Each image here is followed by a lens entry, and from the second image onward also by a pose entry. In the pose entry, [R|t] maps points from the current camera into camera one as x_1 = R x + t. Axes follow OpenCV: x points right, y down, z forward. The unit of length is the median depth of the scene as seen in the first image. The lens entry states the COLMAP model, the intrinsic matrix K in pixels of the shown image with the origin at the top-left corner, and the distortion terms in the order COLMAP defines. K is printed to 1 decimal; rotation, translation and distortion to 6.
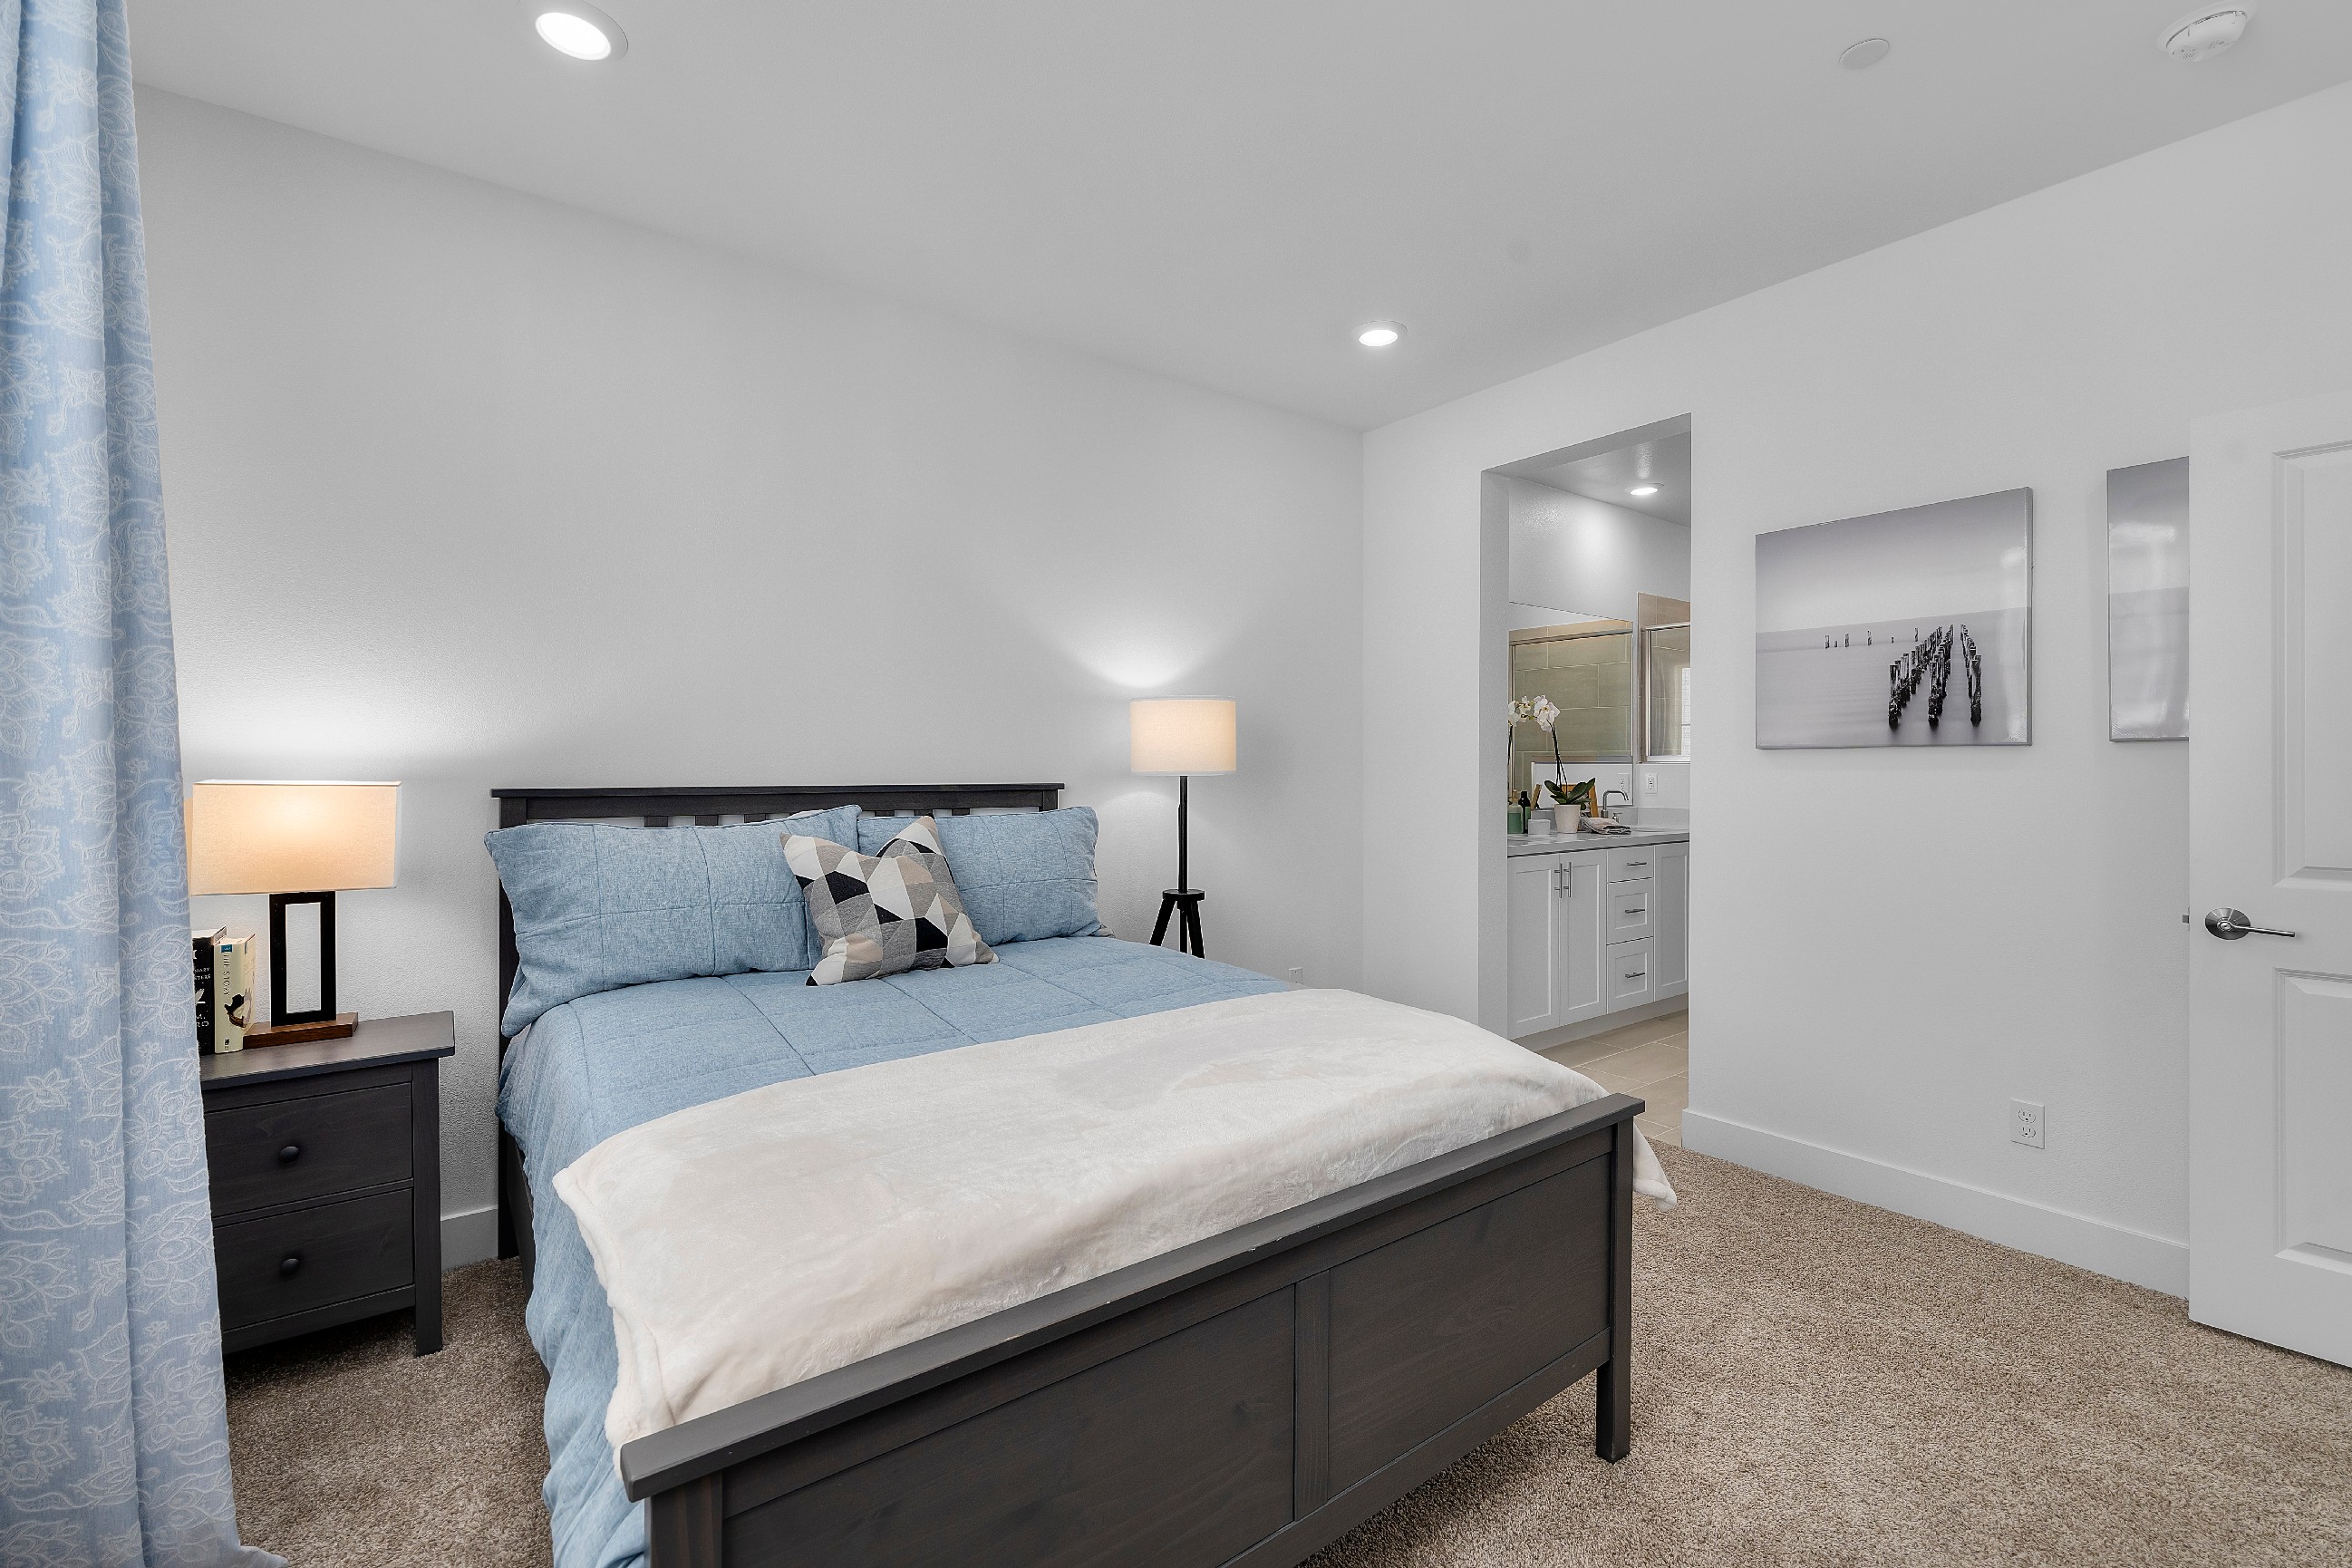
lens RADIAL K [[1010.4, 0, 1176.0], [0, 1010.4, 784.0], [0, 0, 1]] dist [0.000187, 0.000012]
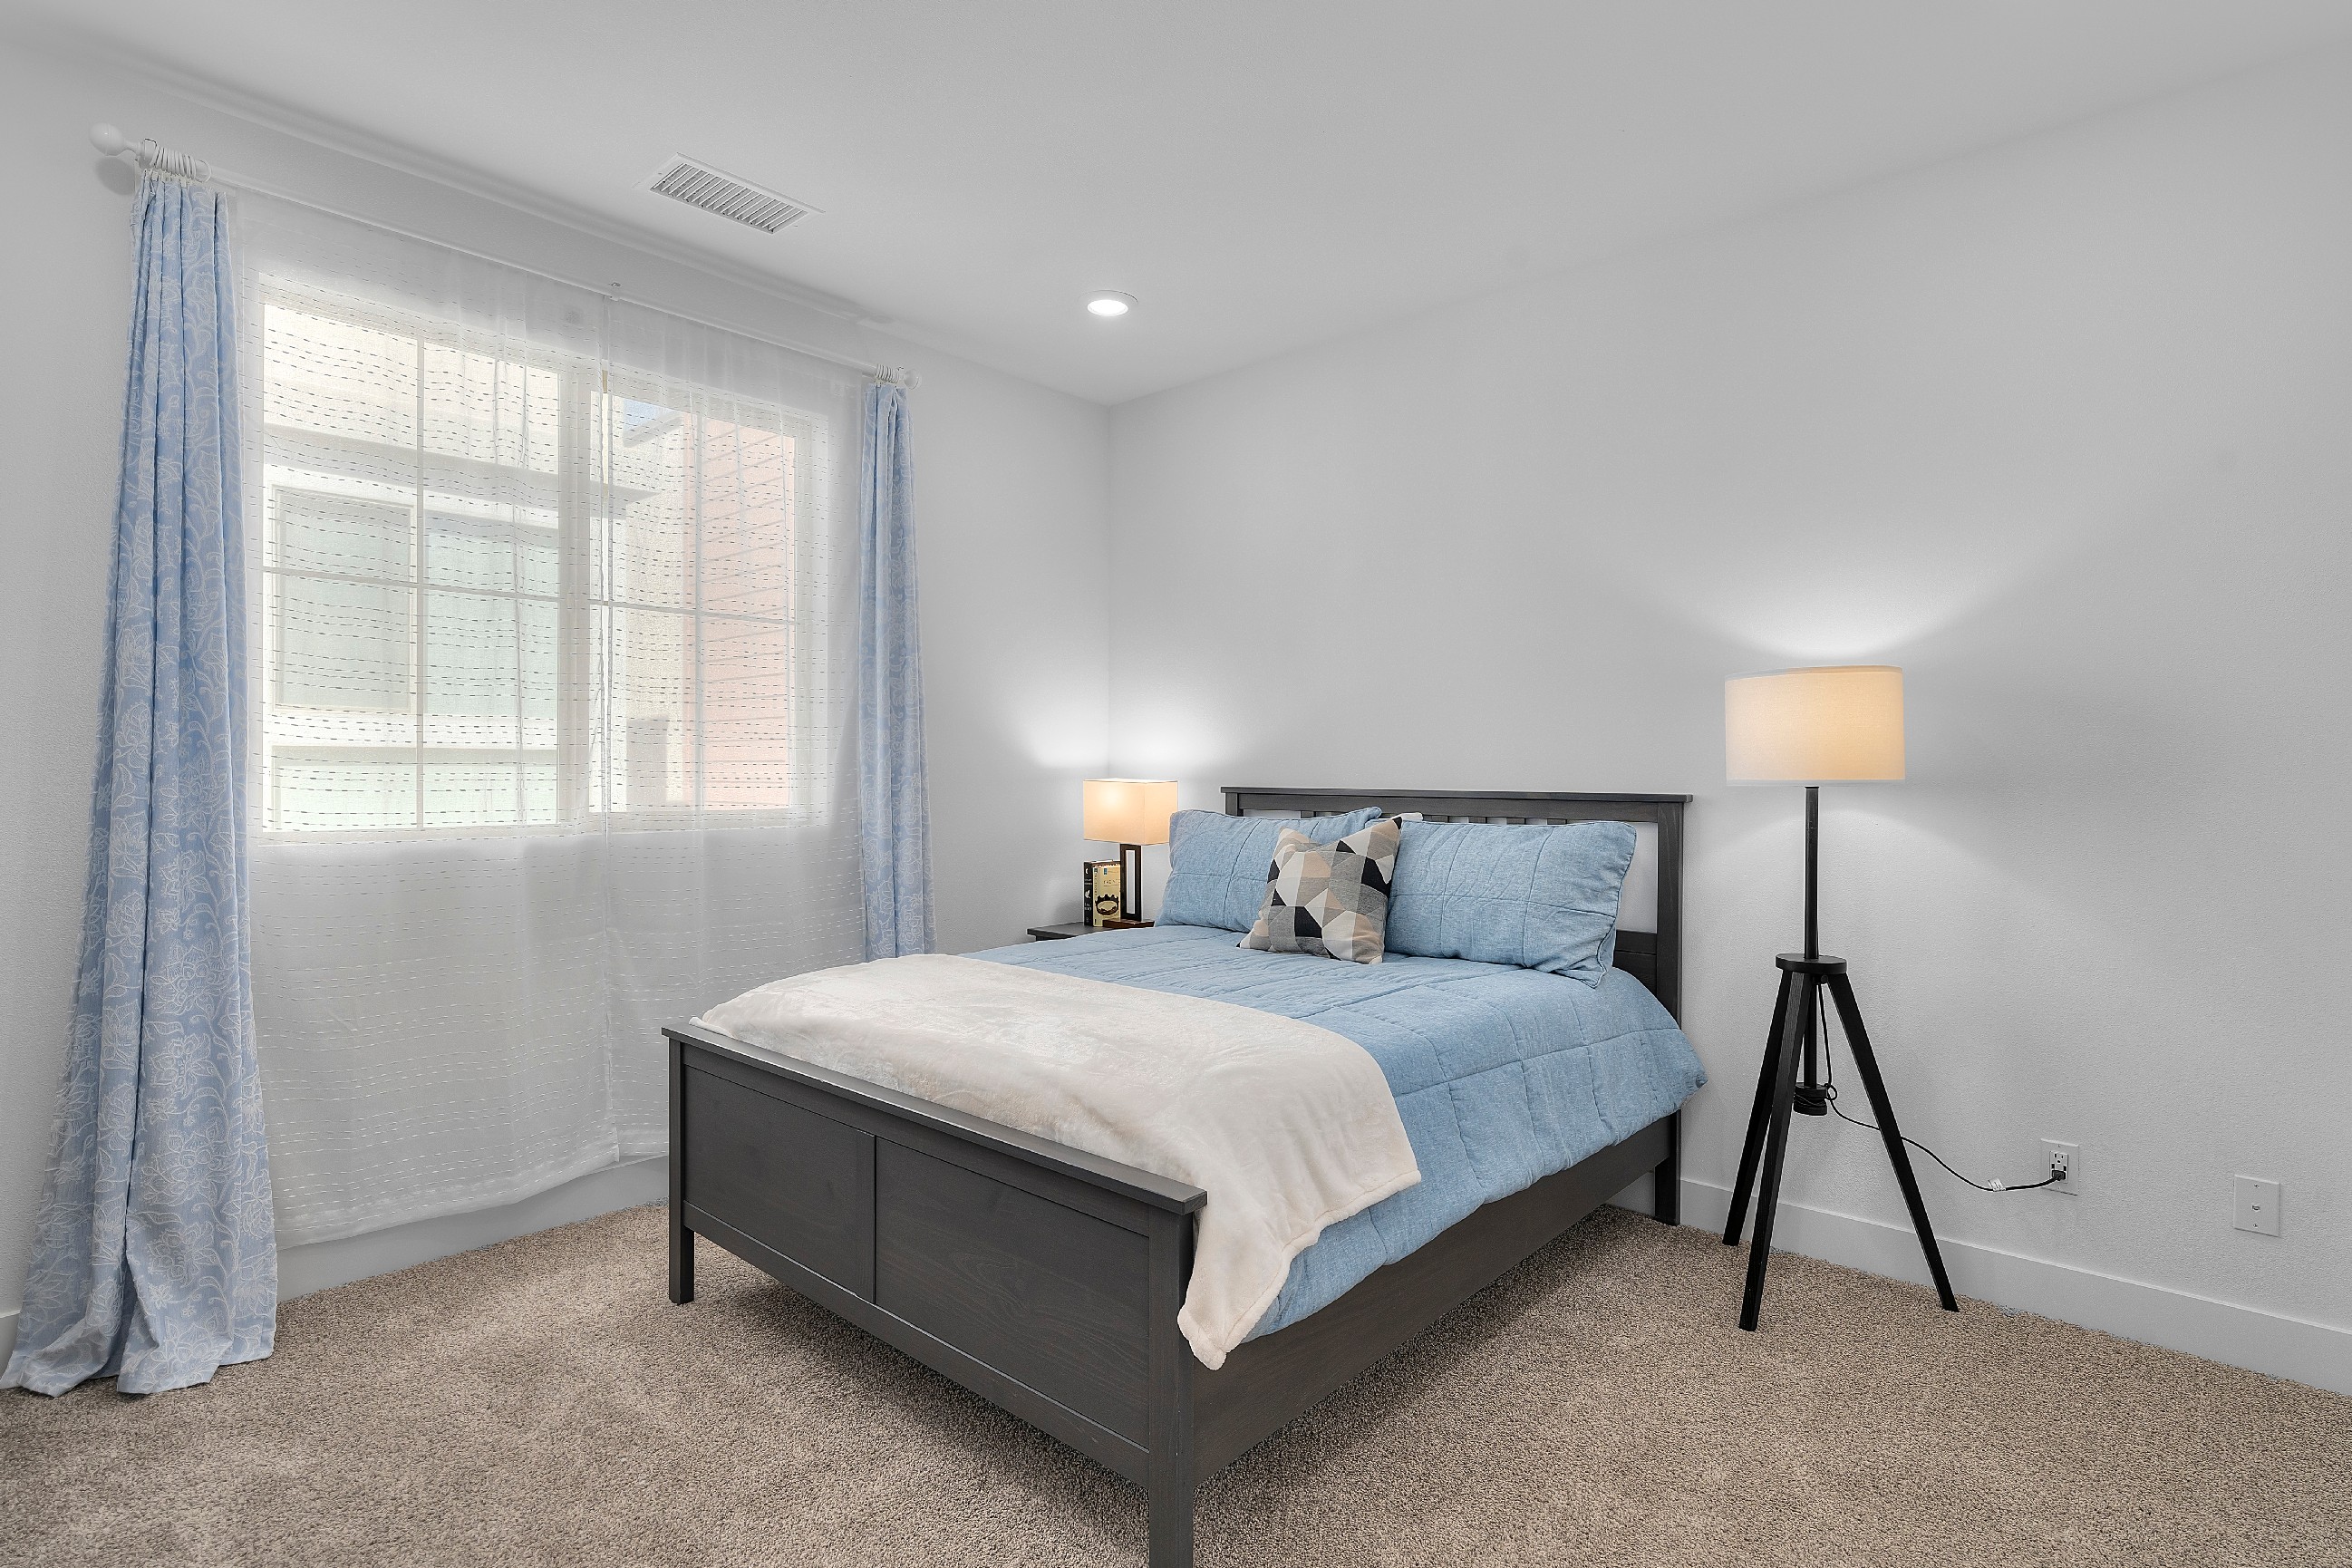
lens RADIAL K [[1200.6, 0, 1176.0], [0, 1200.6, 784.0], [0, 0, 1]] dist [0.001986, -0.000364]
pose [[0.191735, 0.012616, -0.981366, 1.040853], [-0.021121, 0.999739, 0.008726, -0.013179], [0.981219, 0.019054, 0.191952, 0.612733]]
